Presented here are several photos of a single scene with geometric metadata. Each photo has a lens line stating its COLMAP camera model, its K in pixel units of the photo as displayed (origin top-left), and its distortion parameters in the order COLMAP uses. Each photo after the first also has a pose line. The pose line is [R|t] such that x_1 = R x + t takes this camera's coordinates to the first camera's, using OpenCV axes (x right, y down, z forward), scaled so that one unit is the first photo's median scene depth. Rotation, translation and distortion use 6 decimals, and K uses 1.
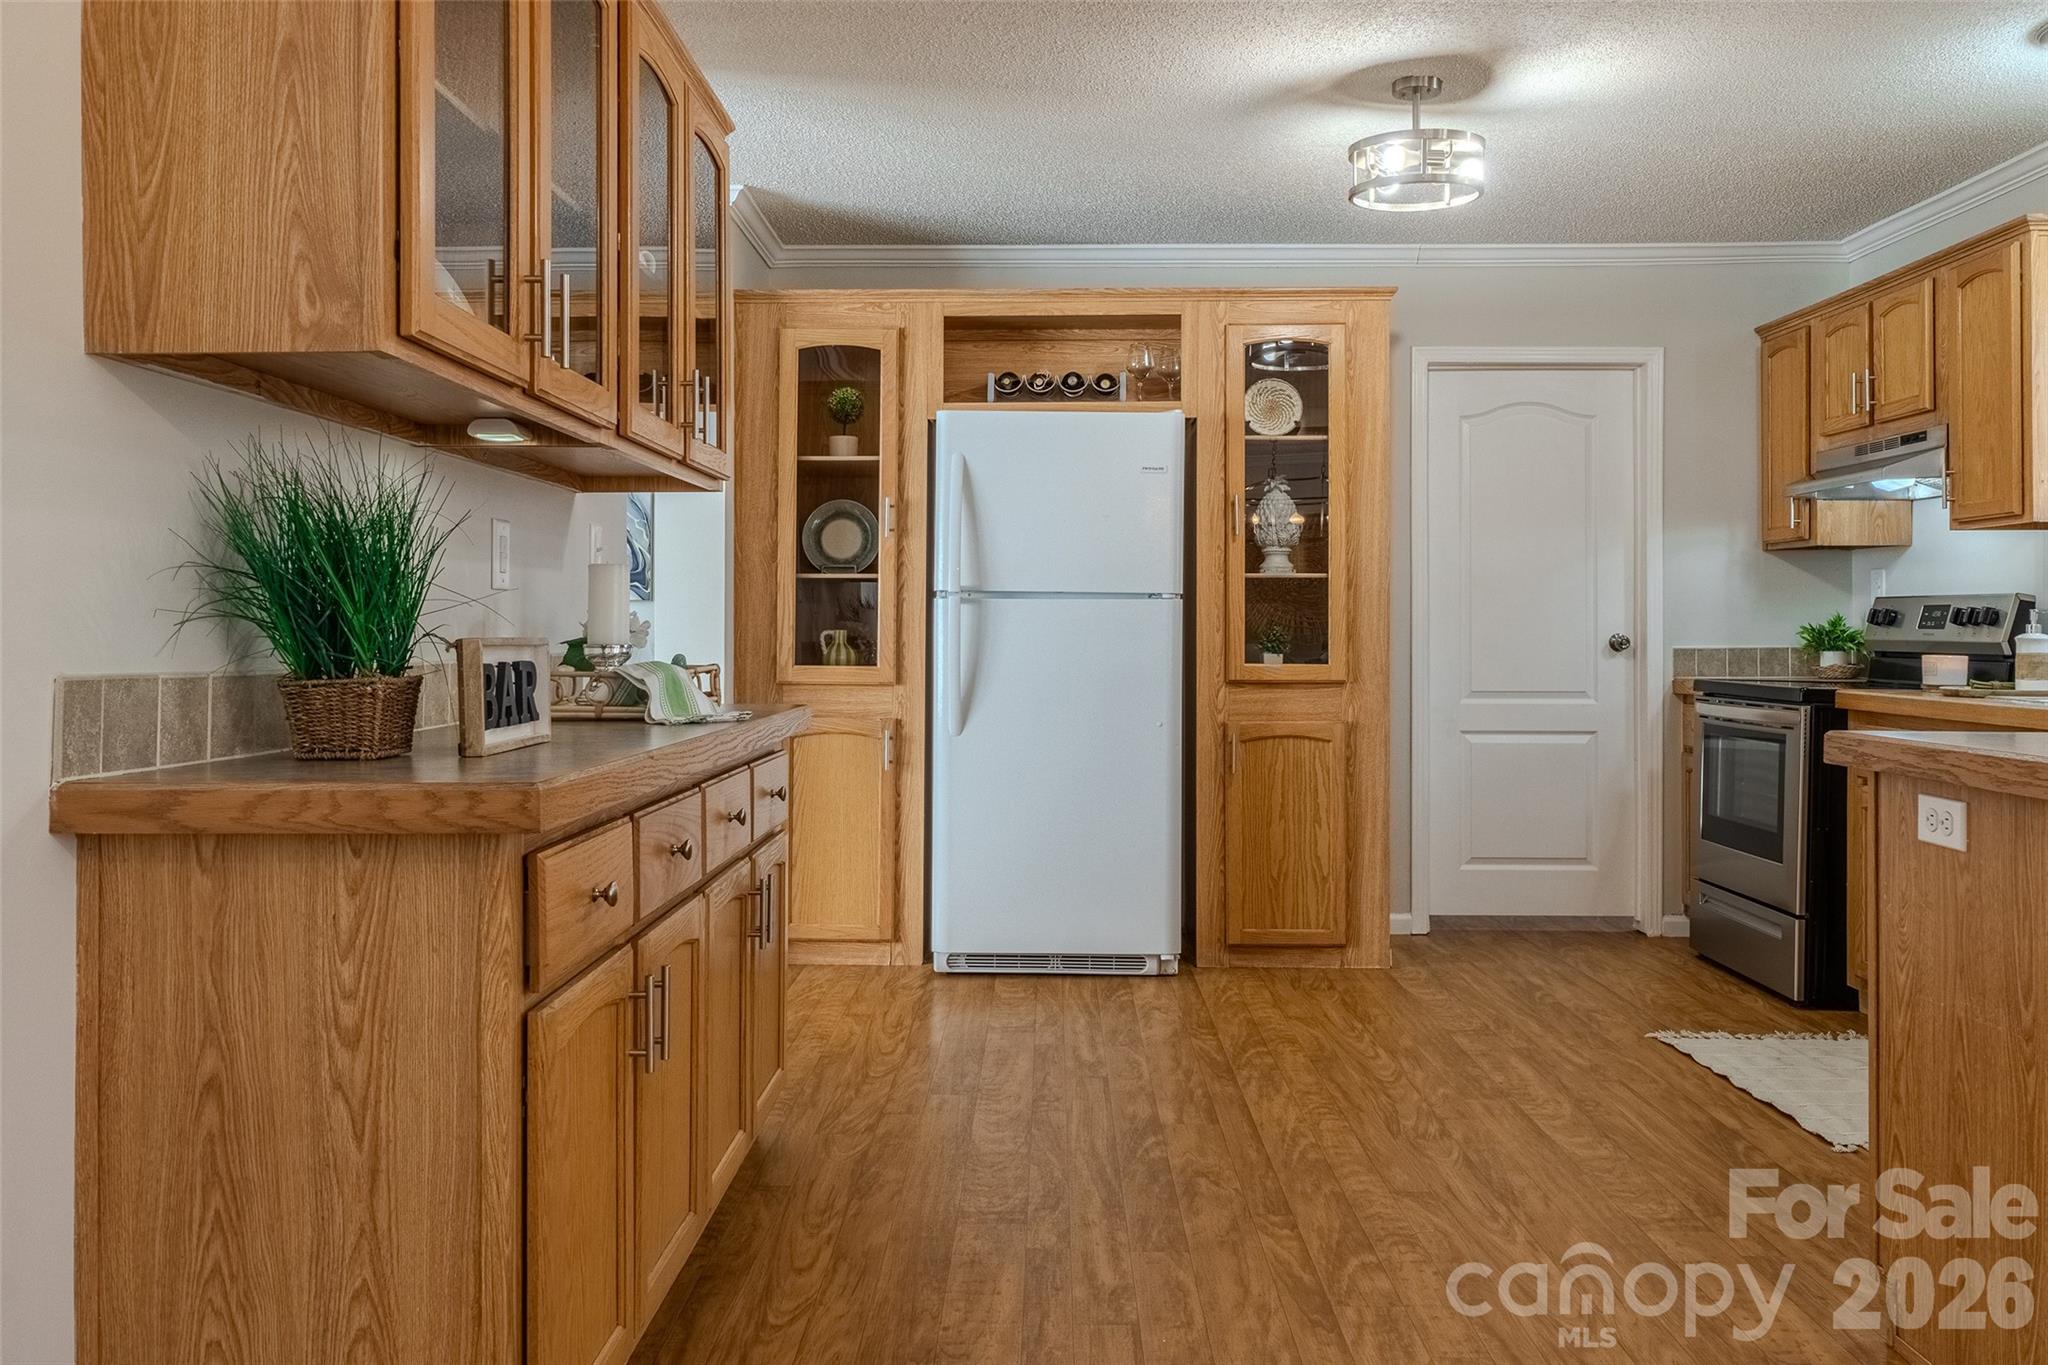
lens RADIAL K [[1609.0, 0, 1023.3], [0, 1609.0, 618.9], [0, 0, 1]] dist [-0.004471, -0.001656]
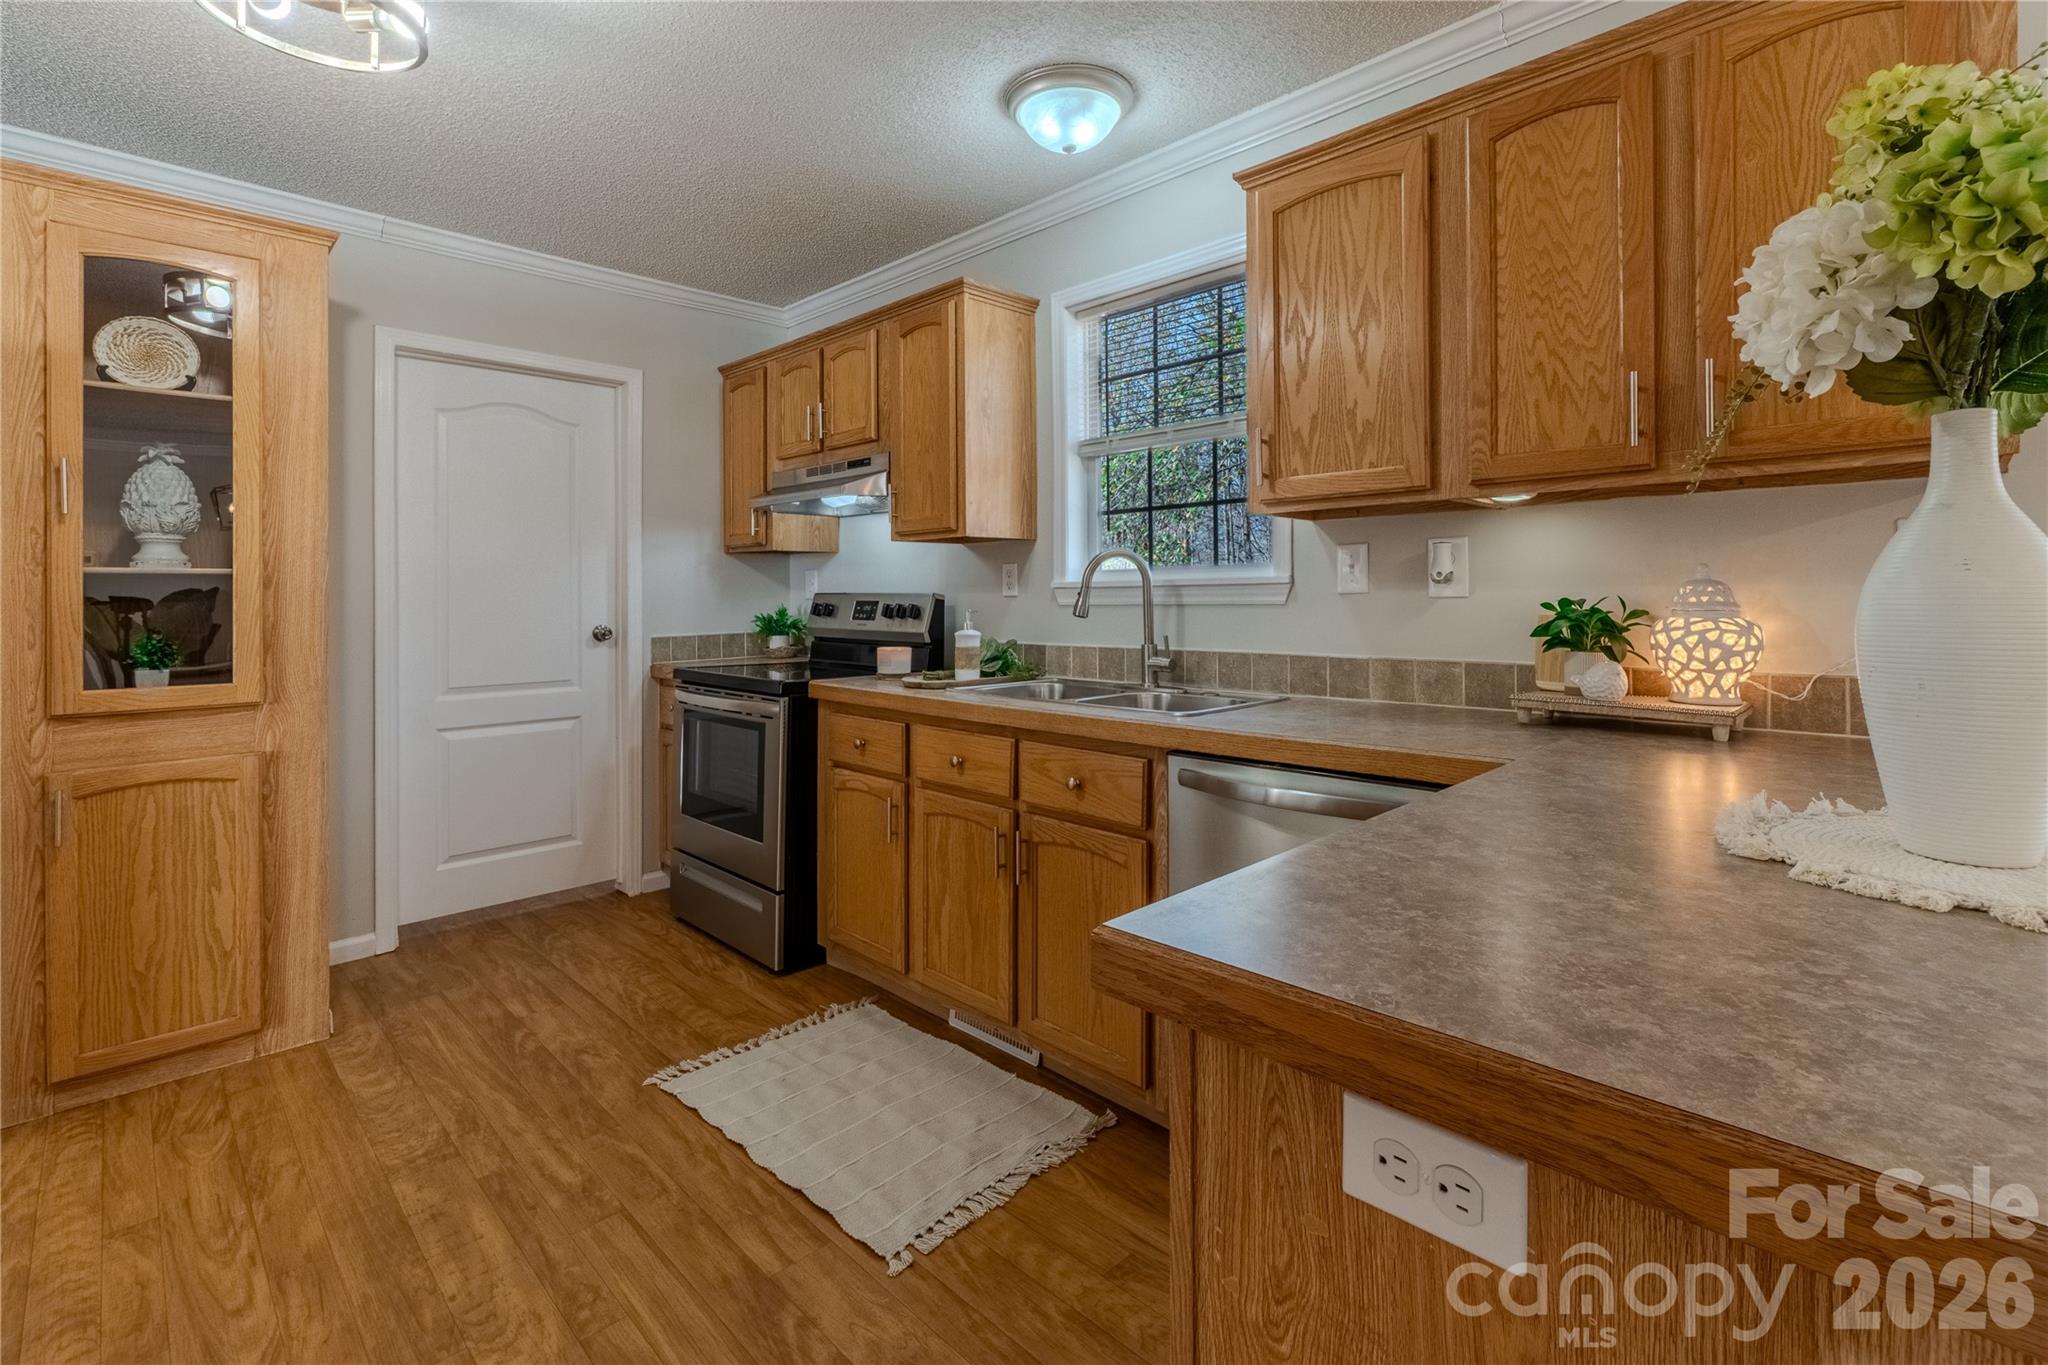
lens RADIAL K [[927.4, 0, 1020.6], [0, 927.4, 586.4], [0, 0, 1]] dist [-0.000663, 0.000092]
pose [[0.701110, -0.000327, 0.713053, 0.135891], [0.001993, 0.999997, -0.001501, -0.018118], [-0.713050, 0.002473, 0.701108, 0.400547]]
